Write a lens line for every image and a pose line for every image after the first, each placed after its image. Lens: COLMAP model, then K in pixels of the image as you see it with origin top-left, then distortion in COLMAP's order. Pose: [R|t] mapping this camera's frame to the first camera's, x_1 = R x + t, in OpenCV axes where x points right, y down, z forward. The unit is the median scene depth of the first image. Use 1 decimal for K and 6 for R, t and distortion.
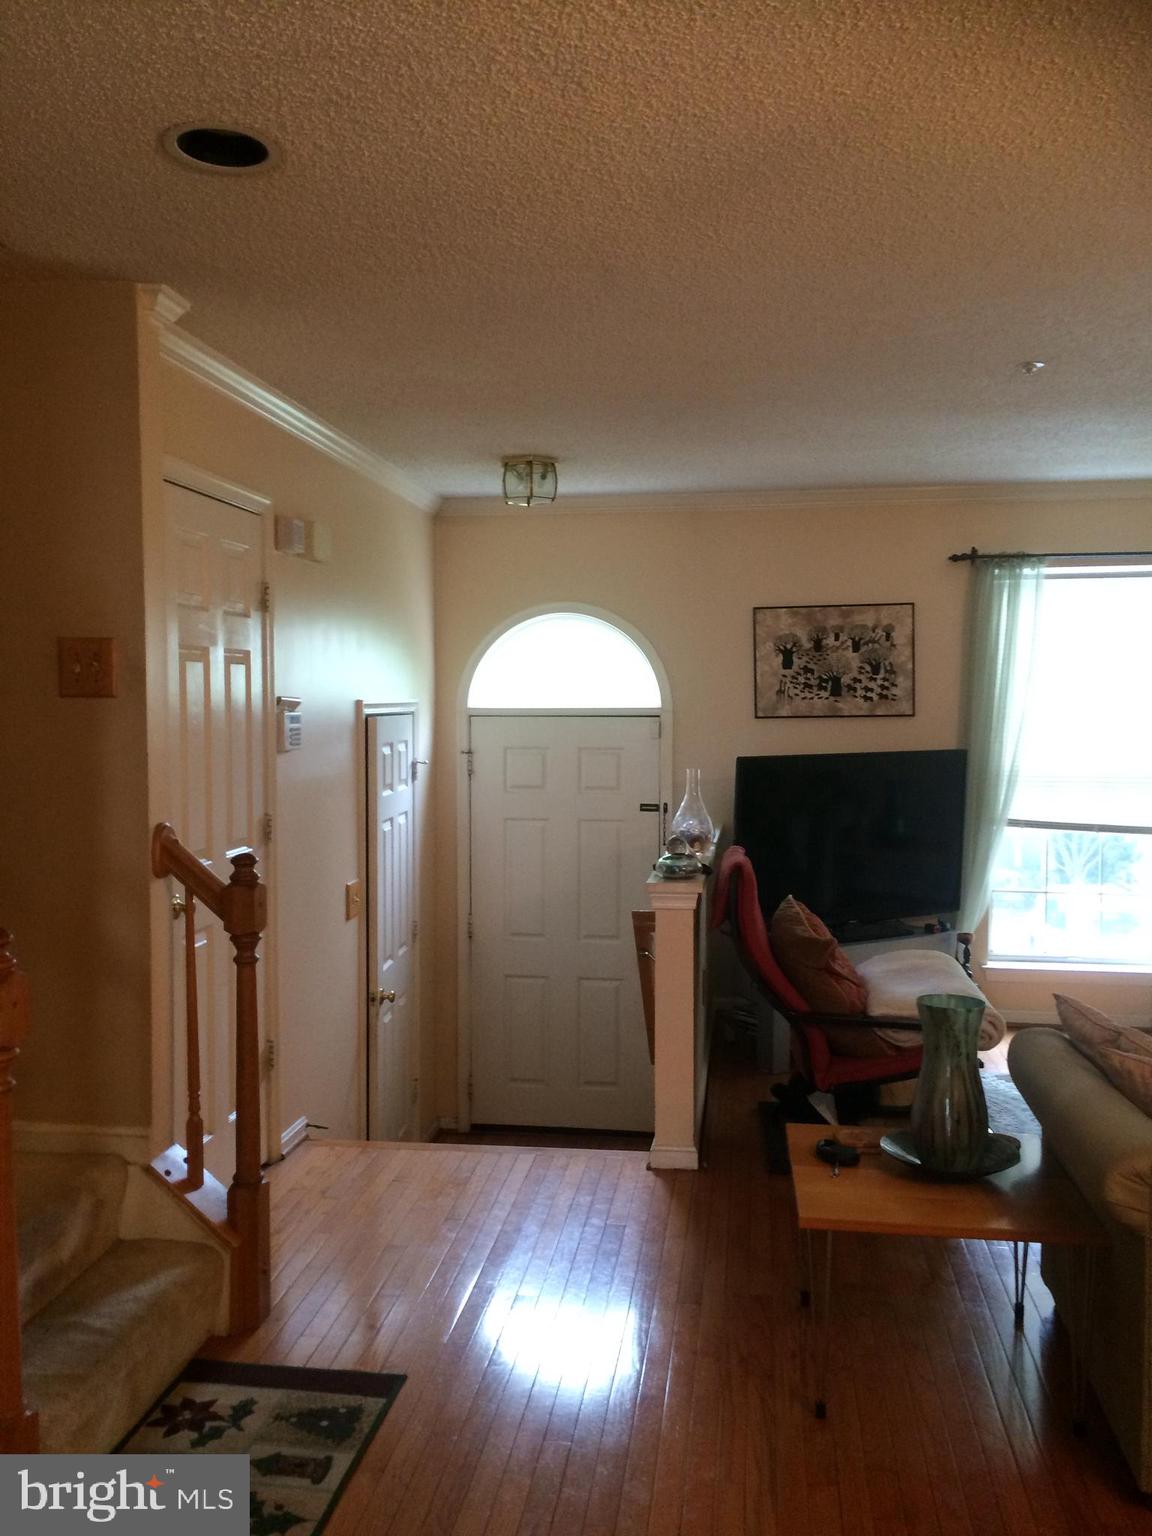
lens RADIAL K [[1319.7, 0, 570.7], [0, 1319.7, 761.3], [0, 0, 1]] dist [0.111739, -0.151180]
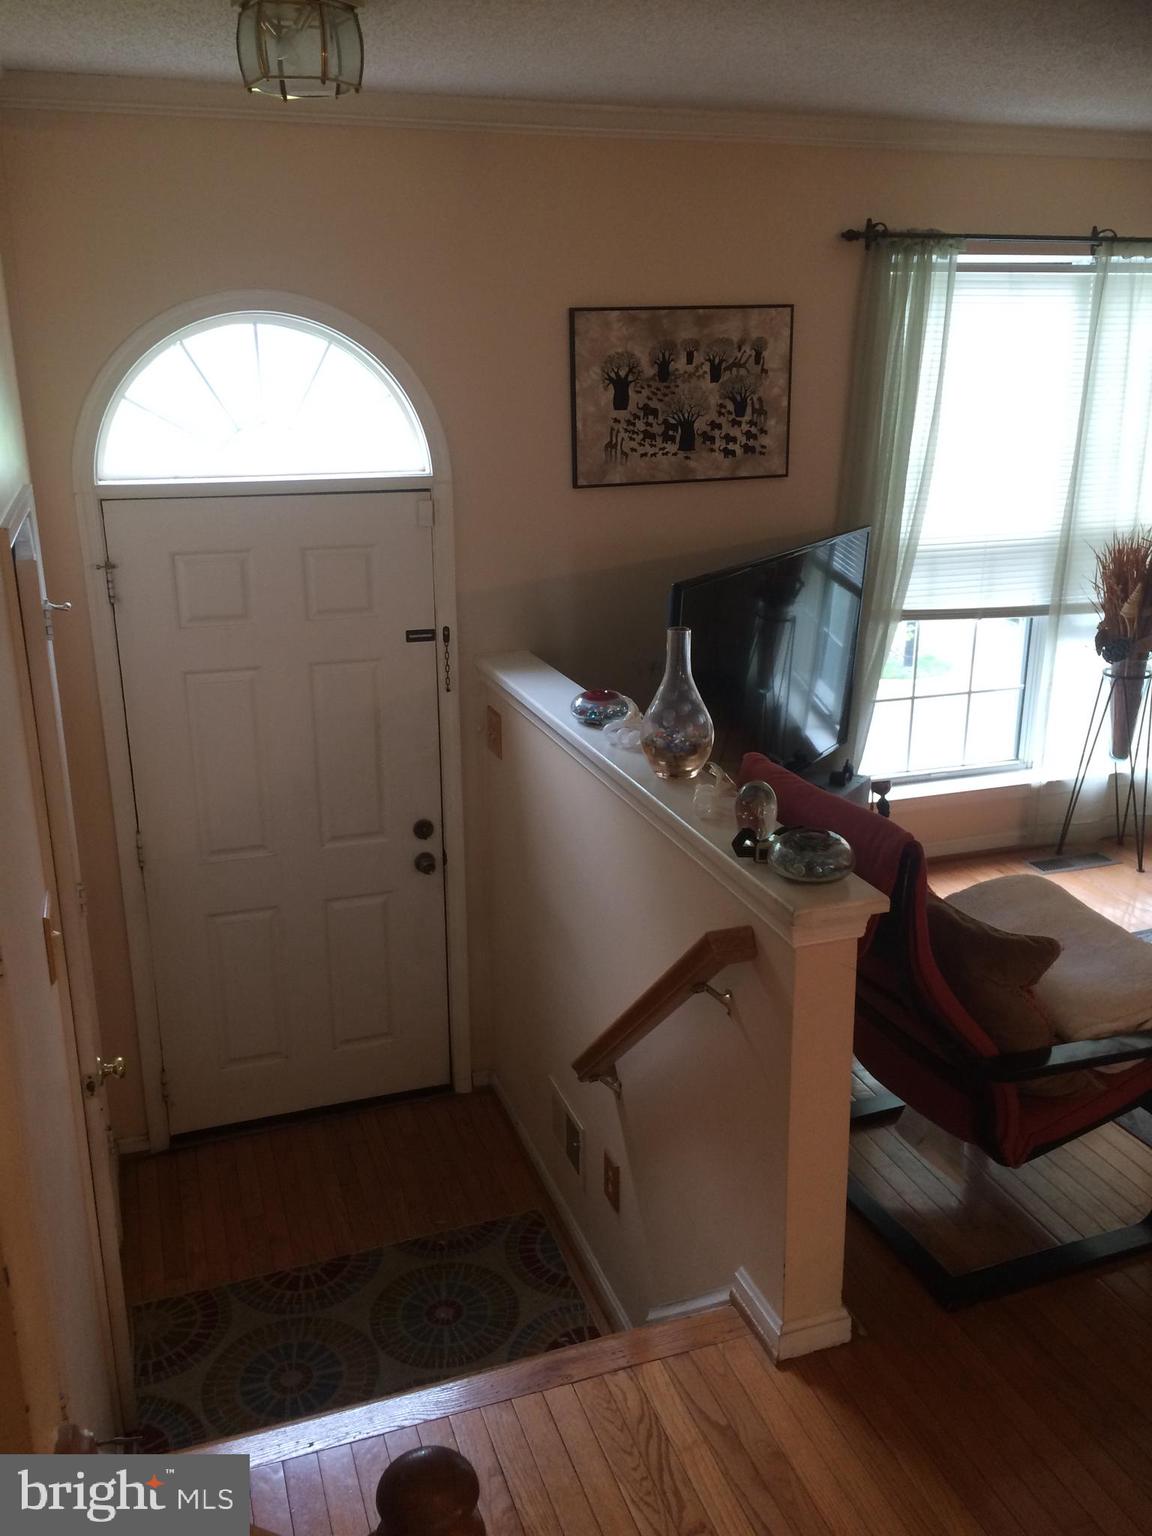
lens RADIAL K [[1314.1, 0, 568.2], [0, 1314.1, 768.0], [0, 0, 1]] dist [0.097154, -0.116685]
pose [[0.892090, -0.139439, 0.429805, -0.166680], [0.024806, 0.964873, 0.261542, -0.071166], [-0.451177, -0.222657, 0.864213, 0.413192]]
